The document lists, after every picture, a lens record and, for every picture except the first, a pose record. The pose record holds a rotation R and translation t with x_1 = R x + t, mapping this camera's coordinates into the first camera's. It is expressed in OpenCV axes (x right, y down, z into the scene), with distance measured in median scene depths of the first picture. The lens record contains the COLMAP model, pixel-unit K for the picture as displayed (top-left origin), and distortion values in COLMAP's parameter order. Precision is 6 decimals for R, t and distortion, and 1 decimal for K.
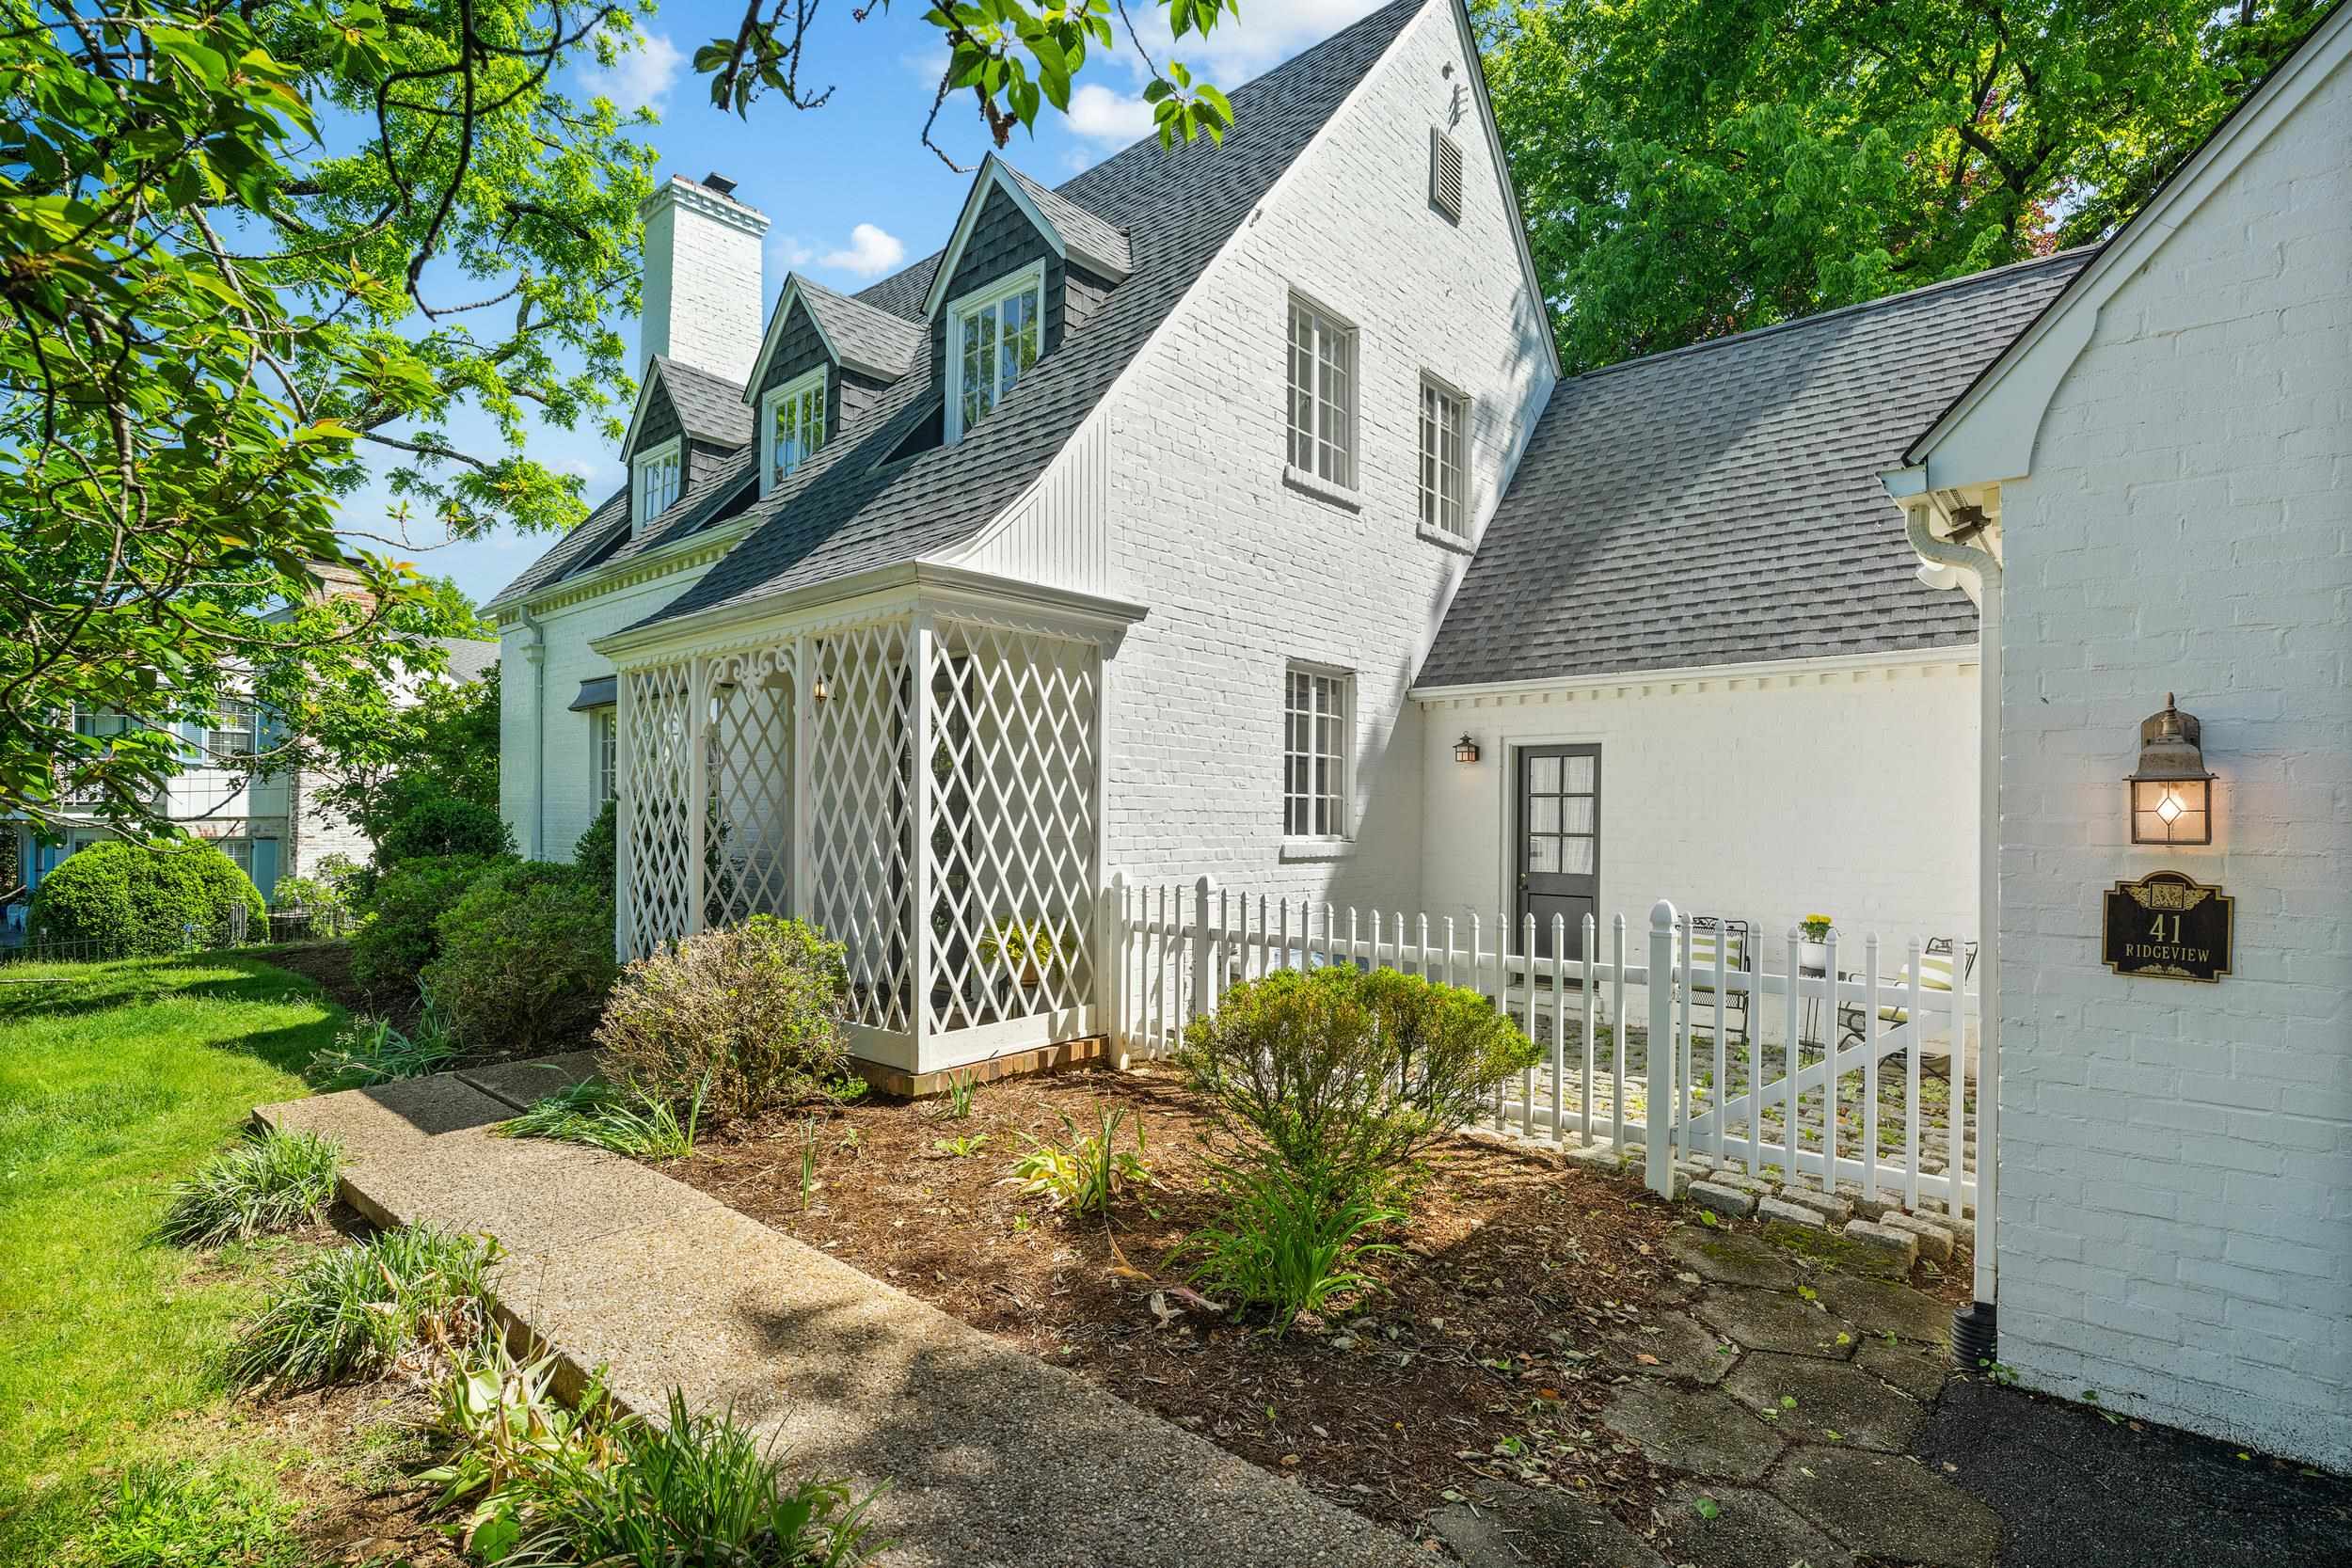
lens RADIAL K [[1132.7, 0, 1174.1], [0, 1132.7, 821.8], [0, 0, 1]] dist [-0.002223, -0.000029]
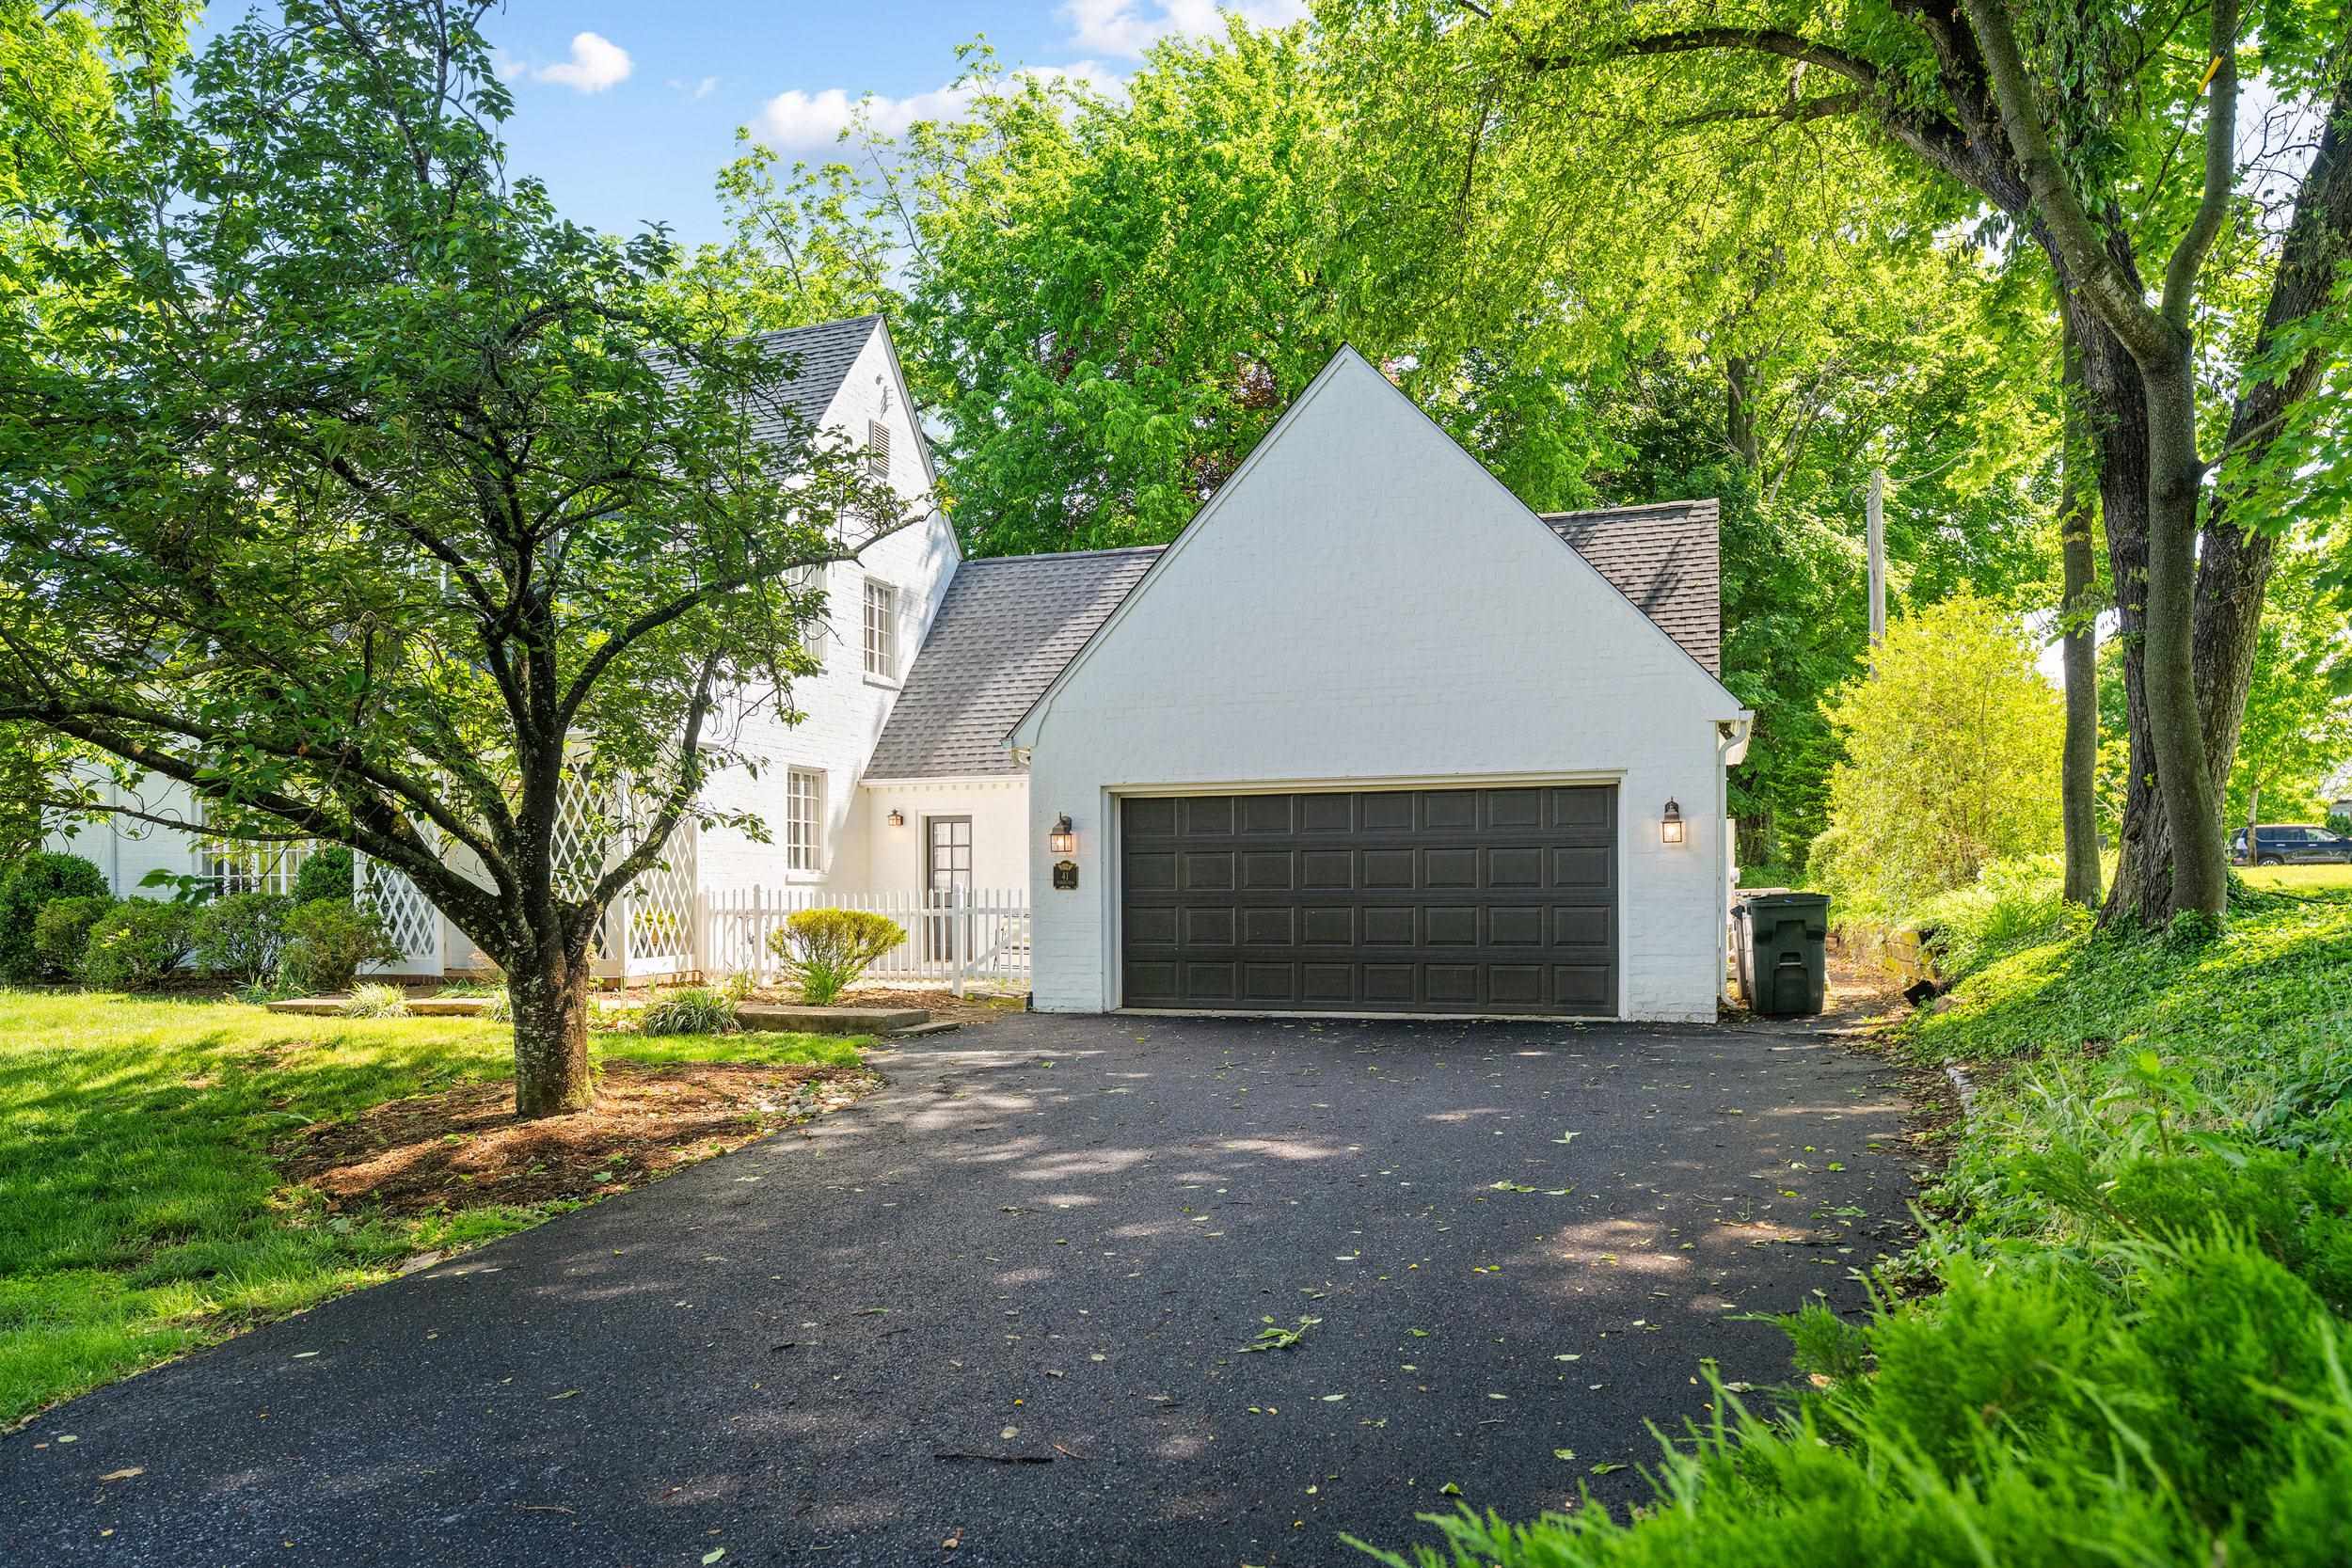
lens RADIAL K [[1590.1, 0, 1175.4], [0, 1590.1, 906.4], [0, 0, 1]] dist [-0.000075, 0.000102]
pose [[0.922305, -0.013690, 0.386221, -0.272294], [0.012236, 0.999906, 0.006224, 0.057435], [-0.386270, -0.001014, 0.922385, -1.349046]]
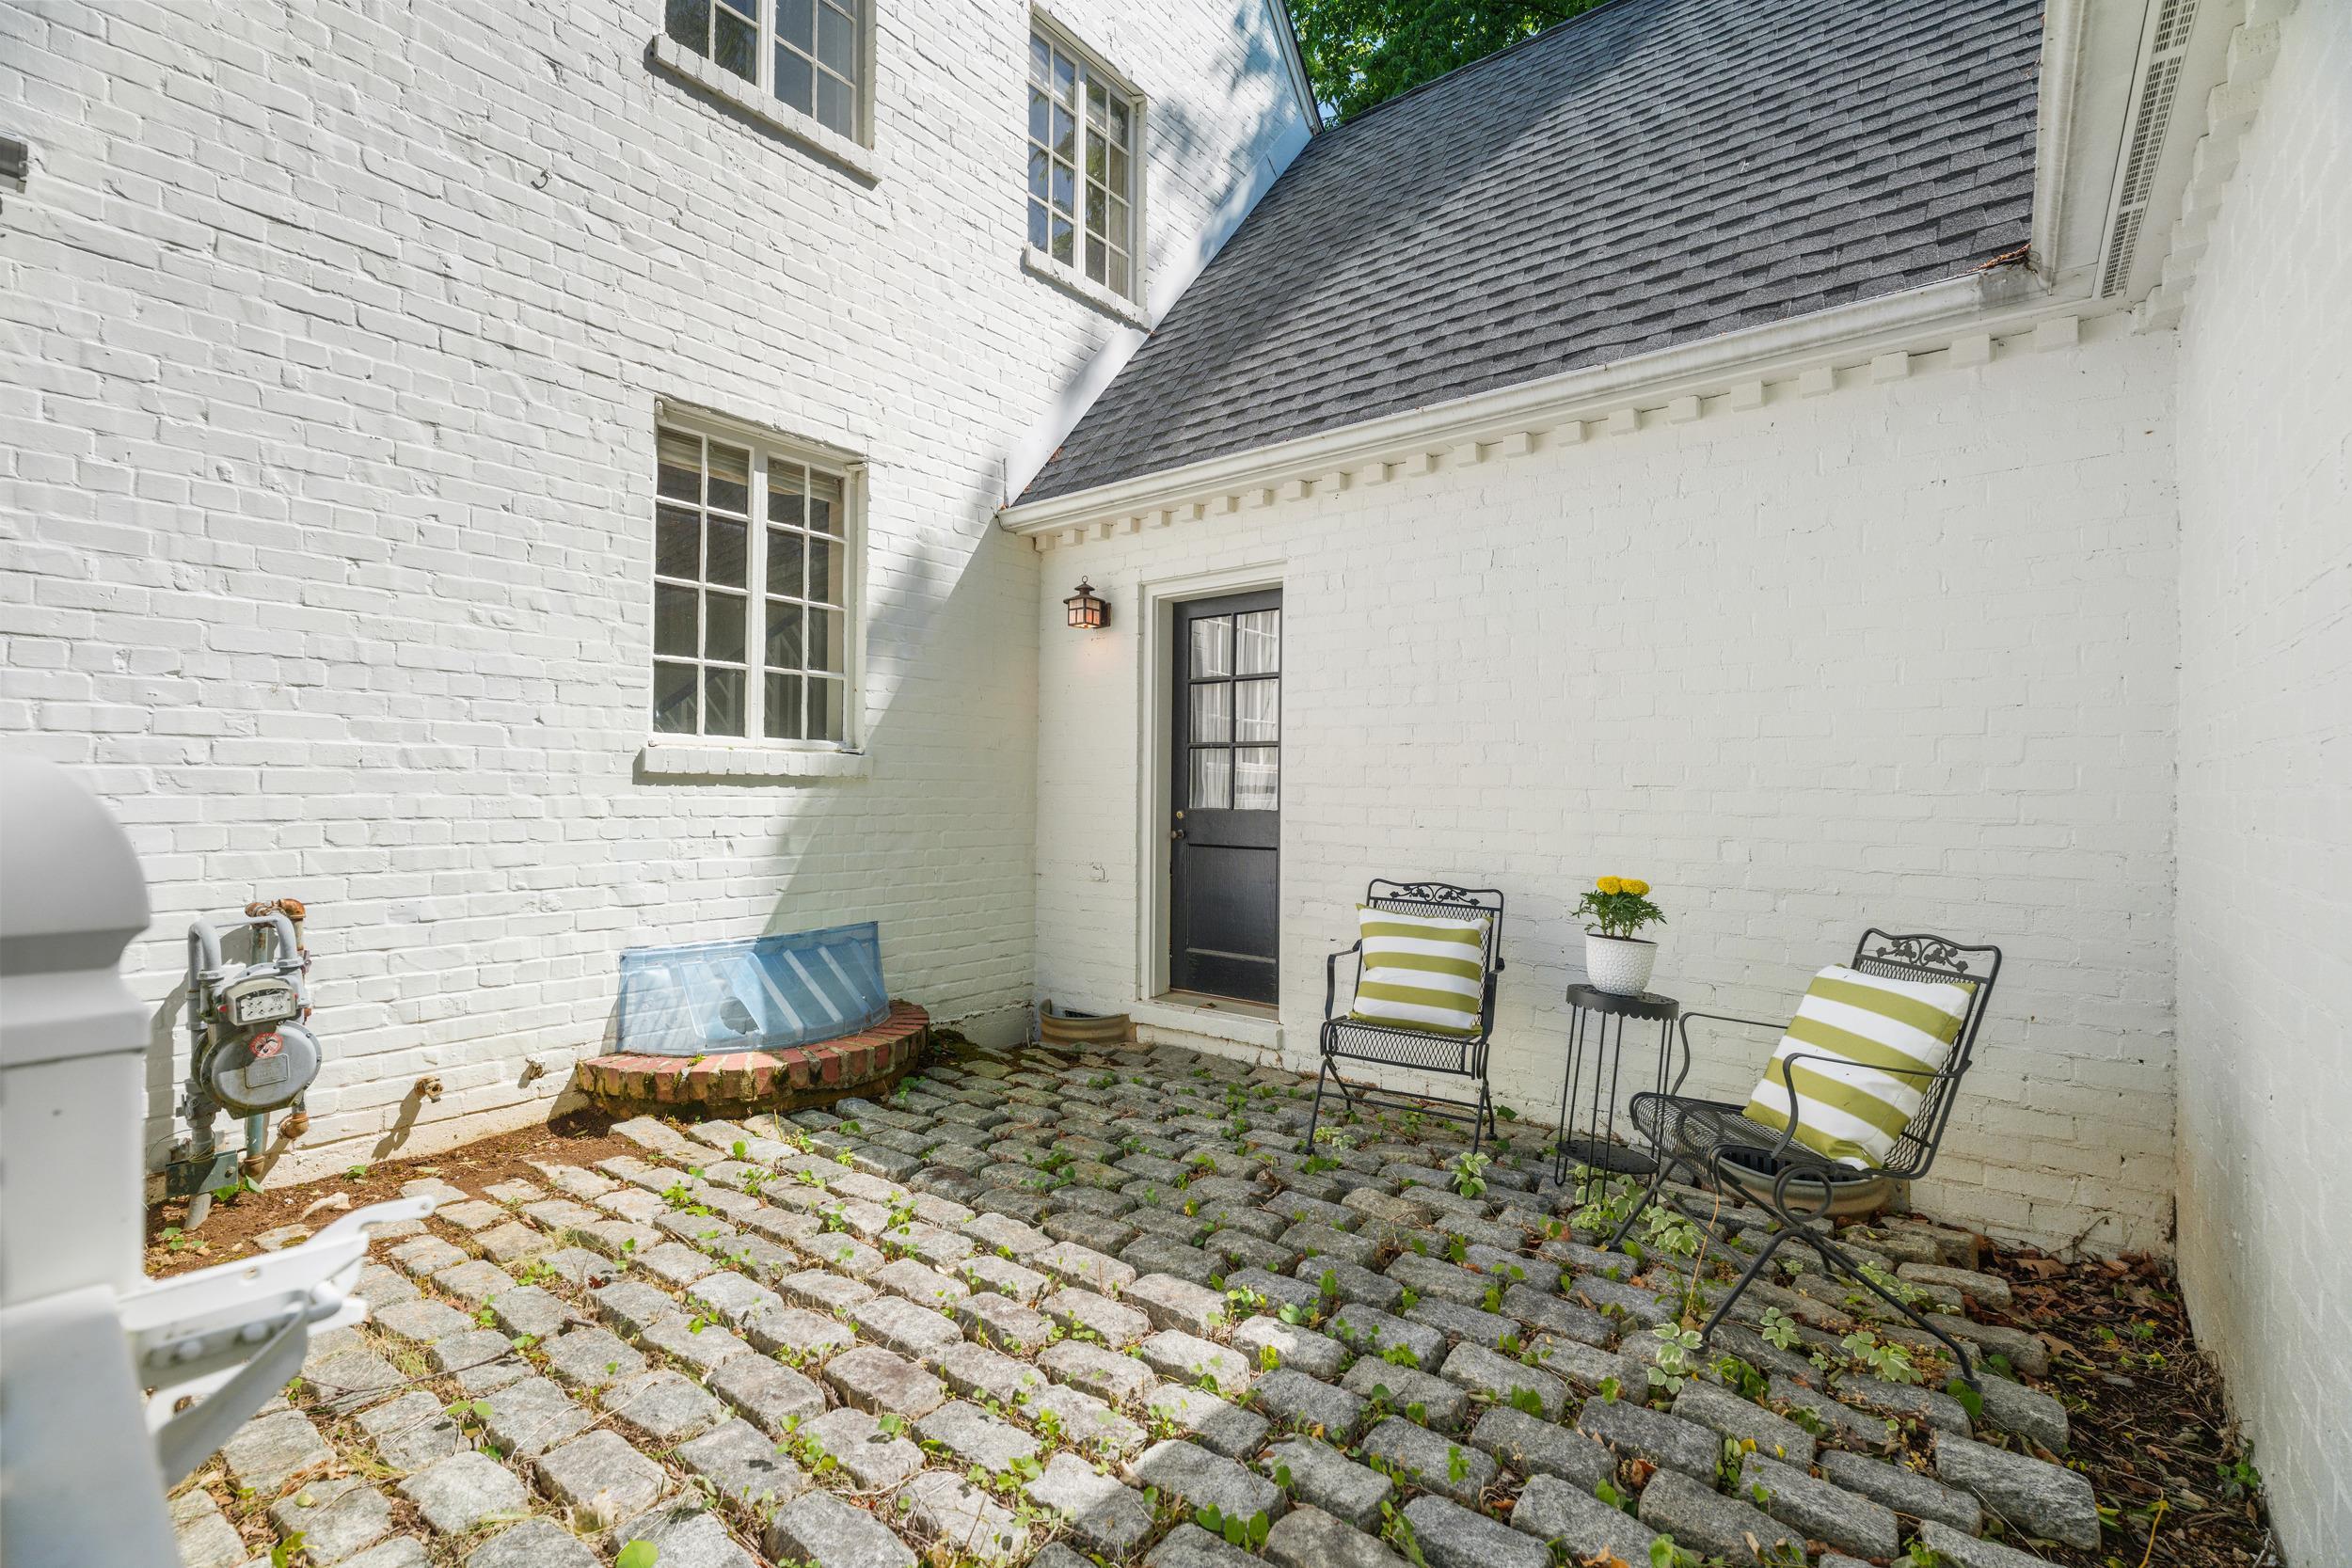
lens RADIAL K [[1039.0, 0, 1176.0], [0, 1039.0, 784.0], [0, 0, 1]] dist [0.002188, 0.000186]
pose [[0.999278, -0.000225, 0.038001, 0.305052], [0.000733, 0.999910, -0.013364, 0.040939], [-0.037995, 0.013382, 0.999188, 0.476880]]
